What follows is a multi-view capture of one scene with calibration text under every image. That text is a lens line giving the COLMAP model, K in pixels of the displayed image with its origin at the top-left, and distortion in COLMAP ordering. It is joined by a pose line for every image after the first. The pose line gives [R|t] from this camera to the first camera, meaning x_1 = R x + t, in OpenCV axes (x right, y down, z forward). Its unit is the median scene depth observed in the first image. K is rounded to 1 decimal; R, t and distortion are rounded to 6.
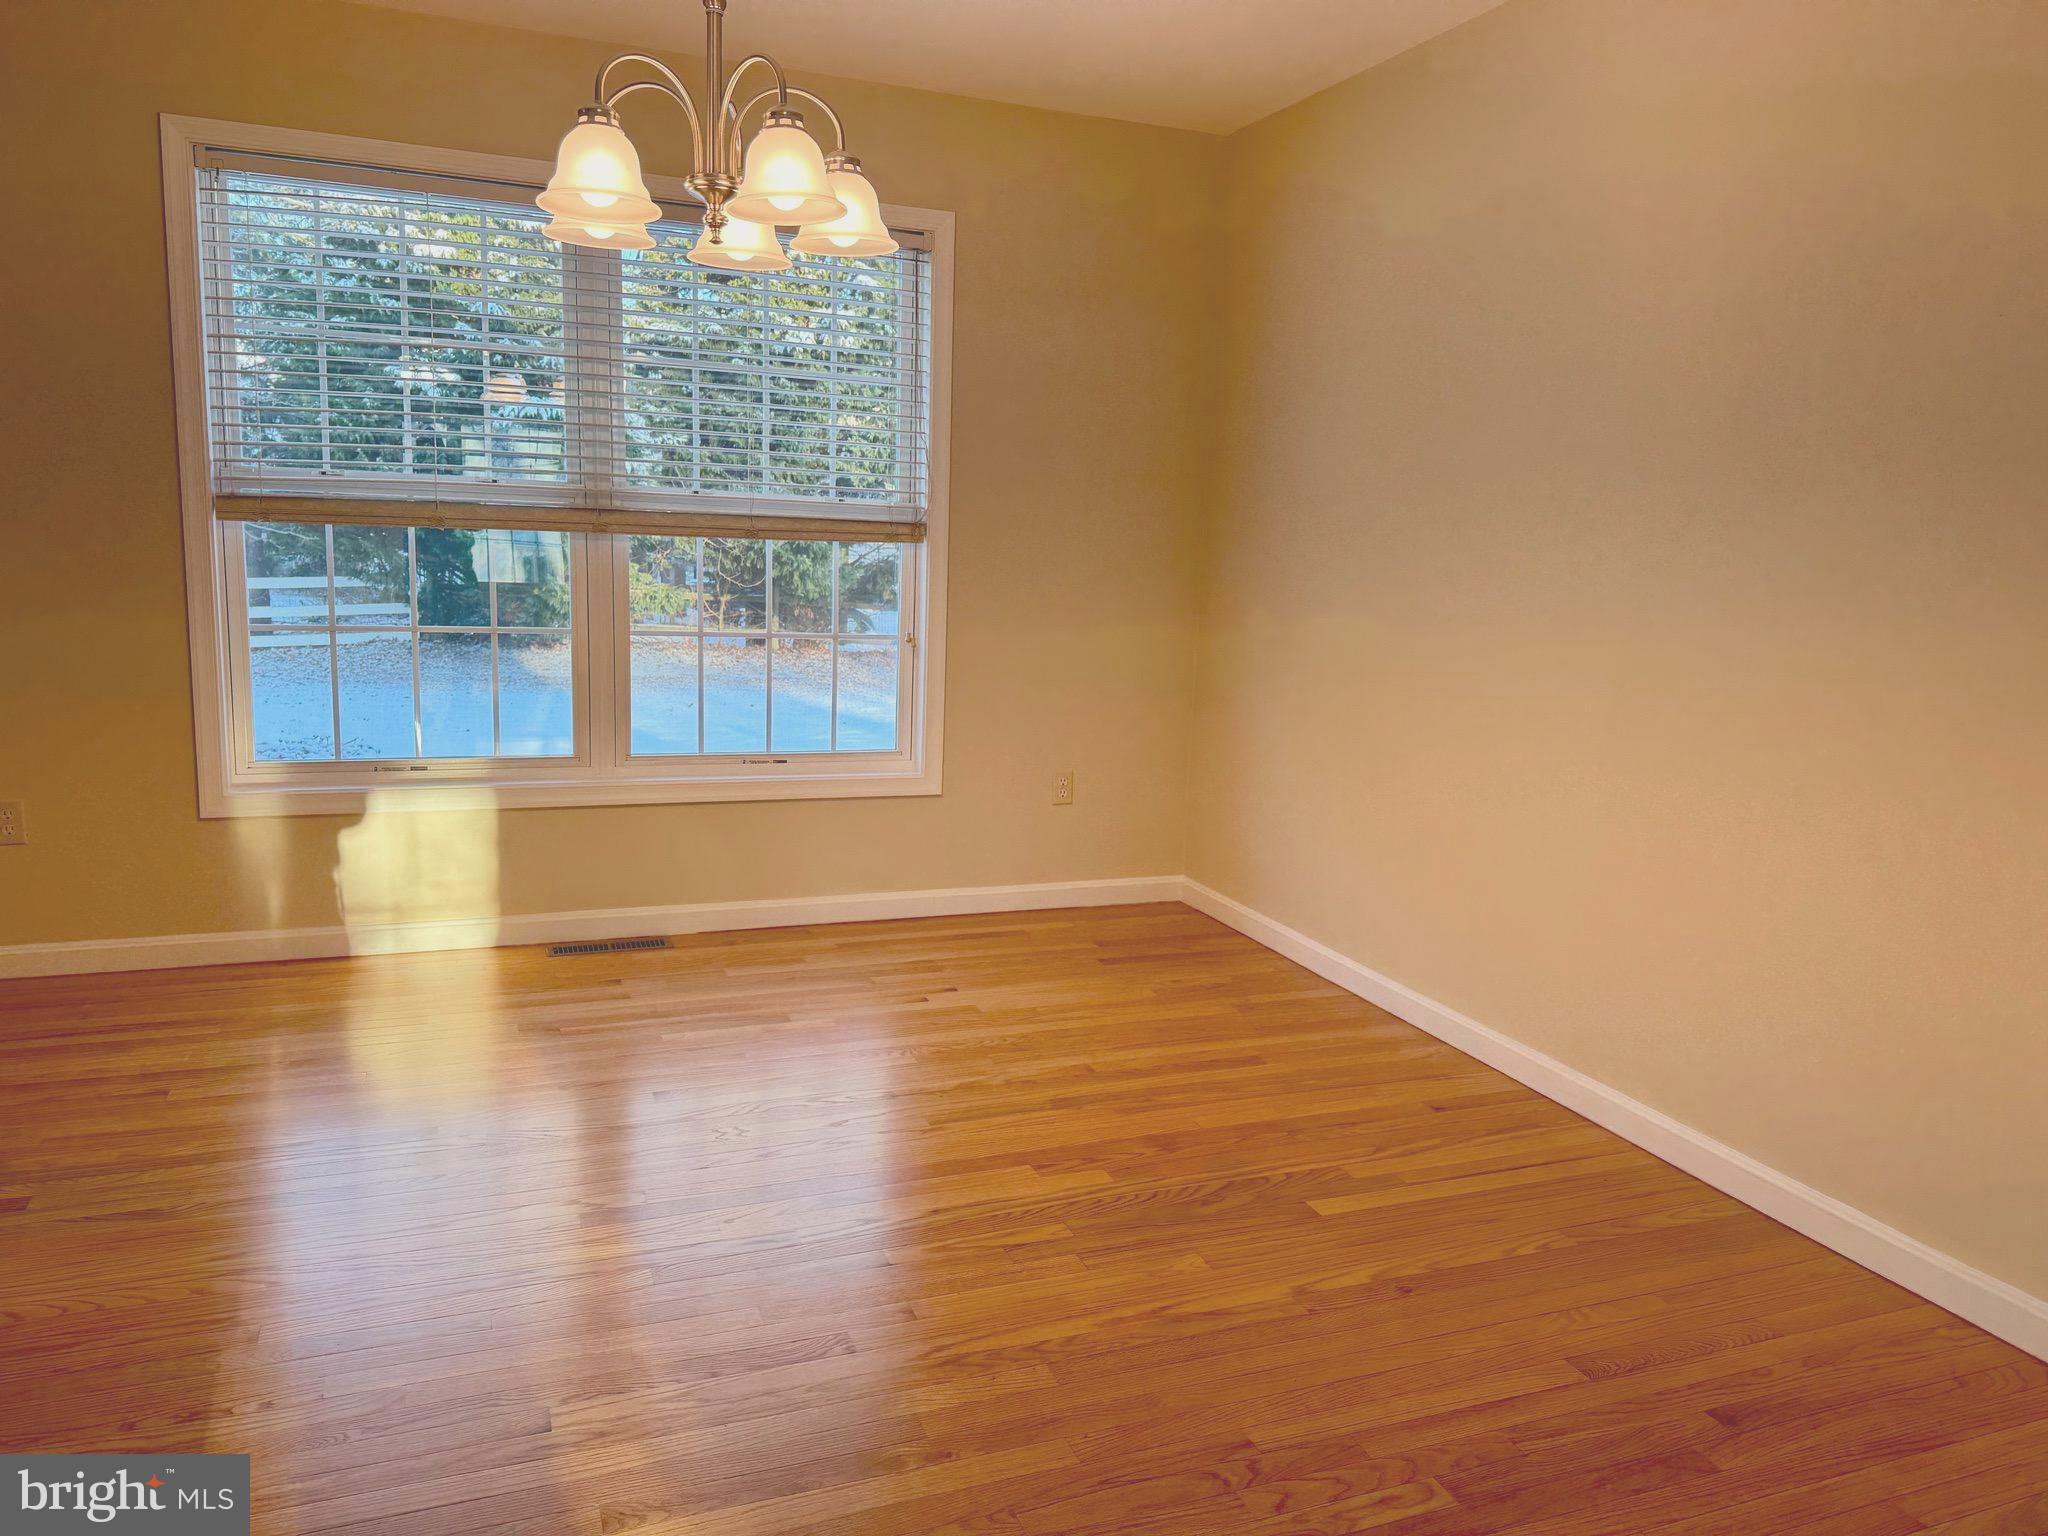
lens RADIAL K [[1432.7, 0, 1039.7], [0, 1432.7, 787.1], [0, 0, 1]] dist [0.020851, -0.035303]
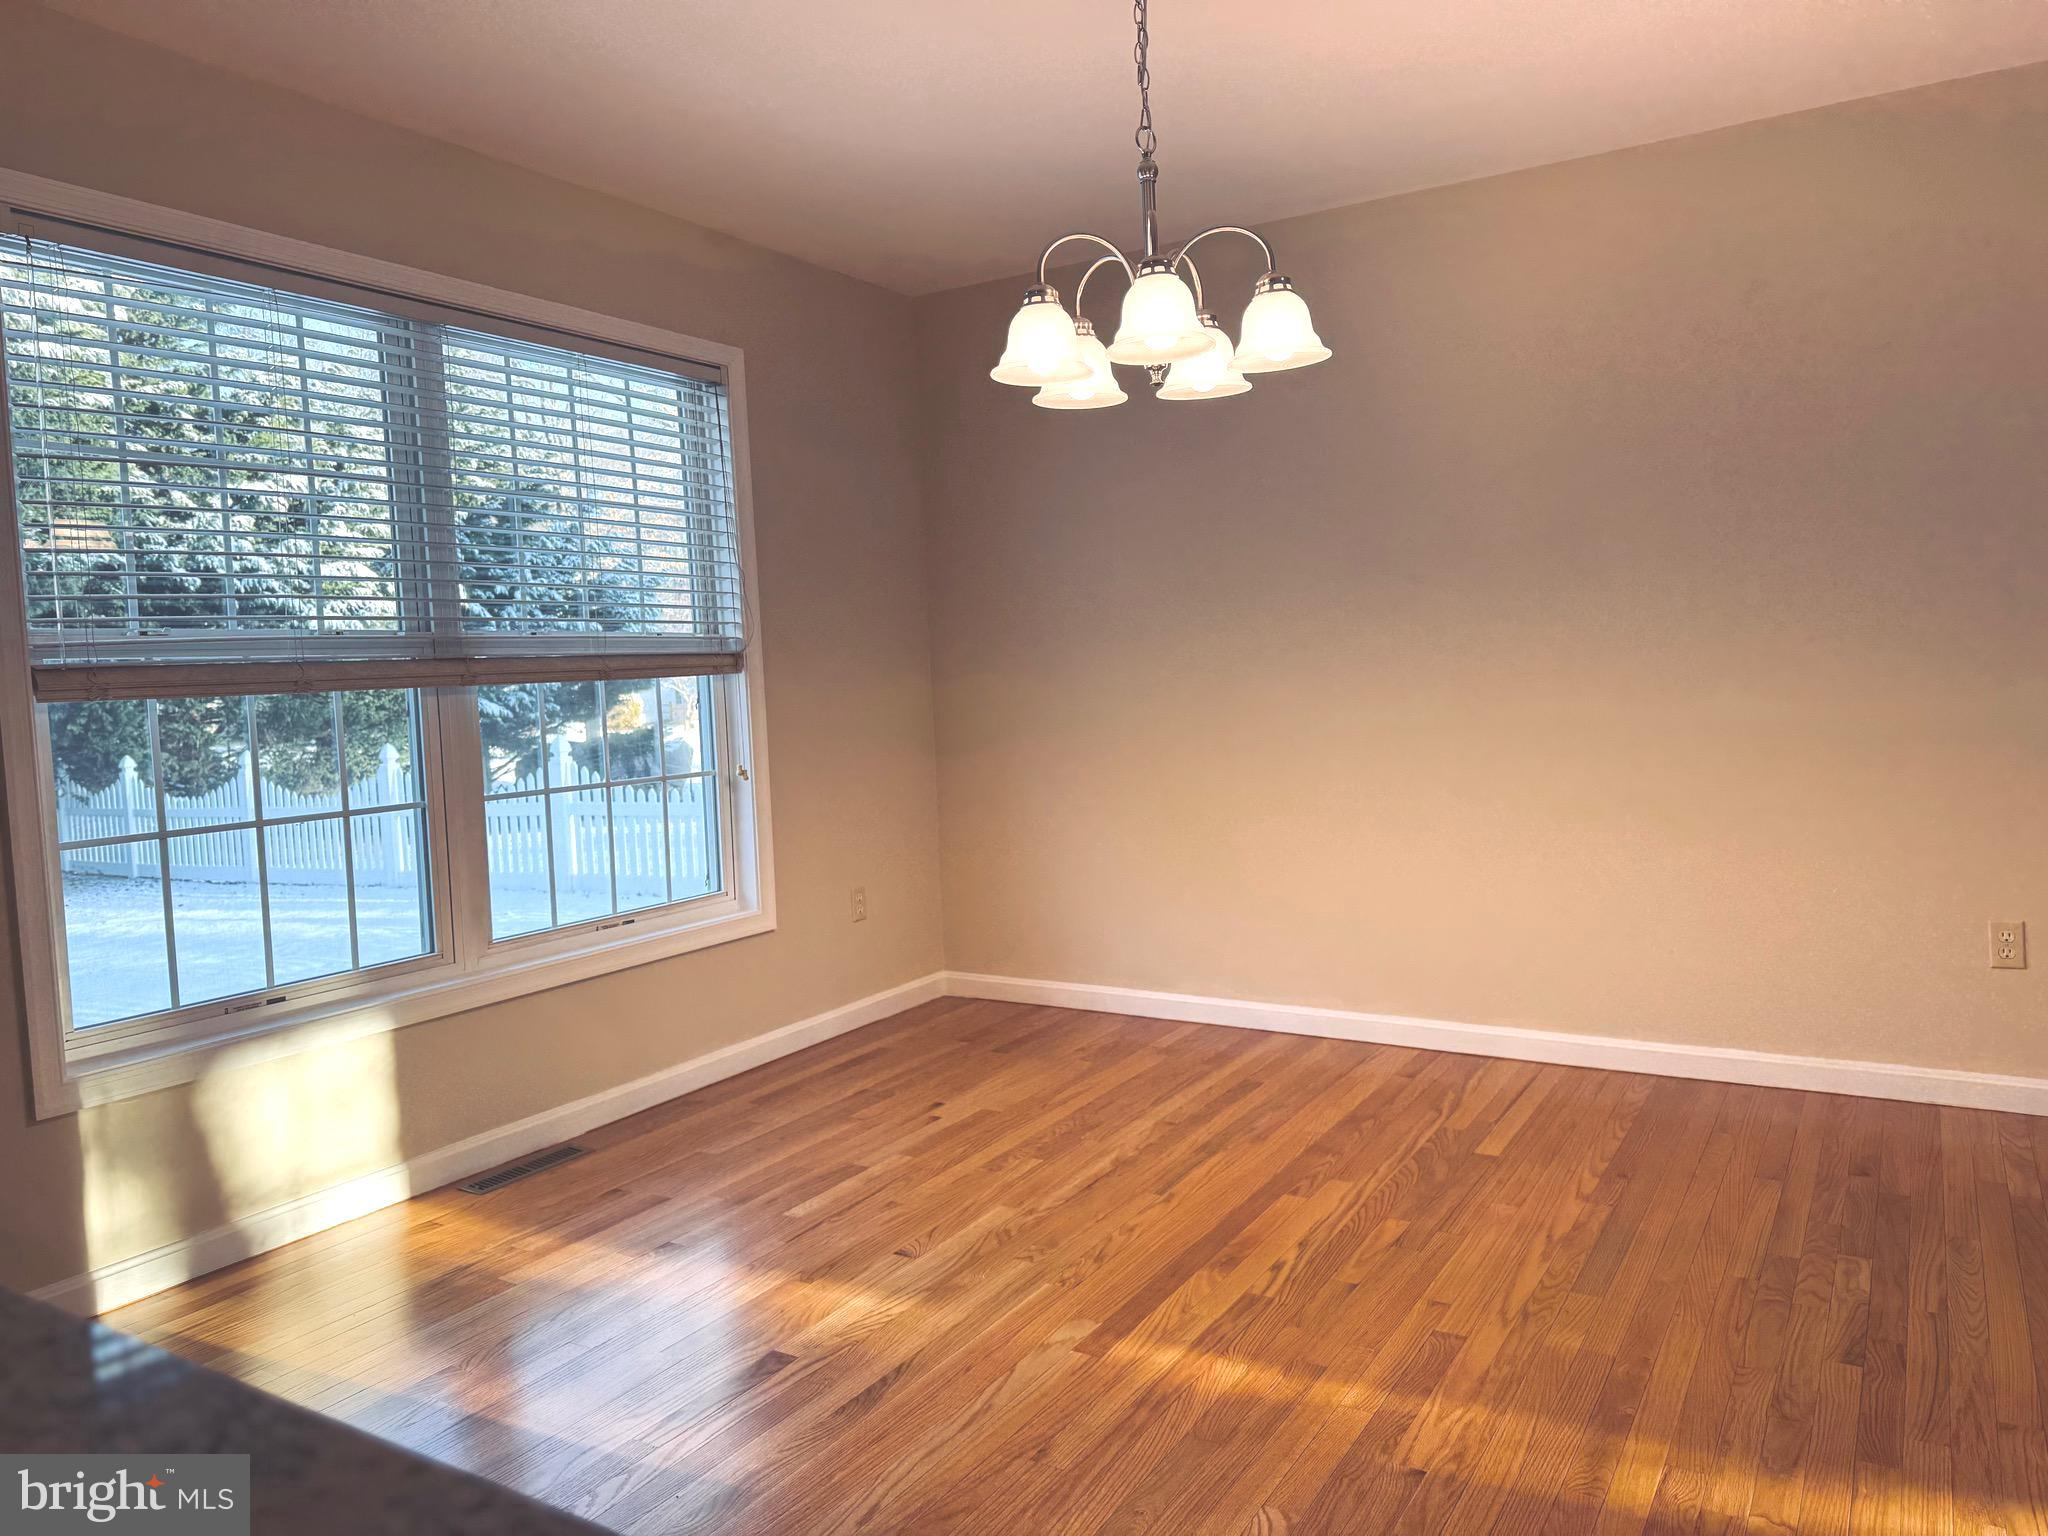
lens RADIAL K [[1432.7, 0, 1039.4], [0, 1432.7, 756.2], [0, 0, 1]] dist [0.020851, -0.035303]
pose [[0.799705, -0.108513, 0.590505, -0.550861], [0.173024, 0.983458, -0.053599, -0.030211], [-0.574921, 0.145035, 0.805252, 0.117084]]
